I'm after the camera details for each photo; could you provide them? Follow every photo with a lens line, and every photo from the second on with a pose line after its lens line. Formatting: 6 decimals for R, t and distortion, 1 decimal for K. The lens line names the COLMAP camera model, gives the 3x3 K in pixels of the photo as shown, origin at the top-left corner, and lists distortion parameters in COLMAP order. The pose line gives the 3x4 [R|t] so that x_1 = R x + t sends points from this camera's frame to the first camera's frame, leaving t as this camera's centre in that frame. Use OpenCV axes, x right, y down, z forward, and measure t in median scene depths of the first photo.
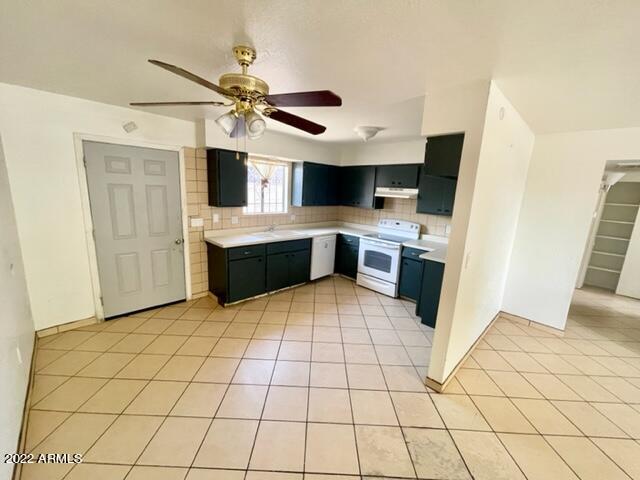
lens RADIAL K [[259.6, 0, 319.5], [0, 259.6, 239.9], [0, 0, 1]] dist [0.000609, 0.000098]
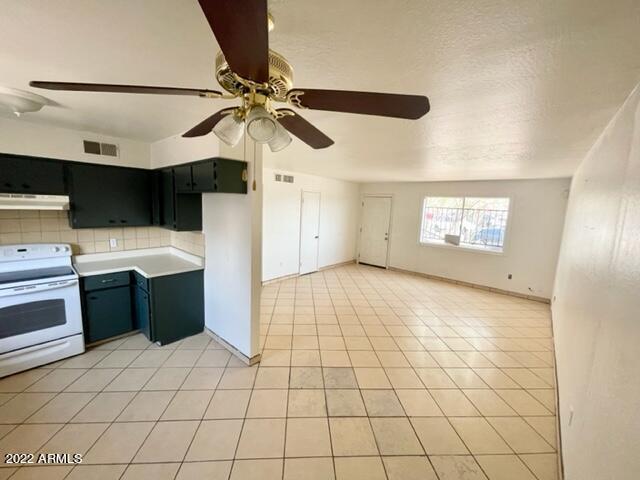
lens RADIAL K [[259.6, 0, 317.2], [0, 259.6, 240.0], [0, 0, 1]] dist [0.000609, 0.000098]
pose [[-0.060991, -0.179625, 0.981843, -0.383249], [0.161949, 0.968859, 0.187310, -0.099308], [-0.984912, 0.170433, -0.030001, 0.357298]]
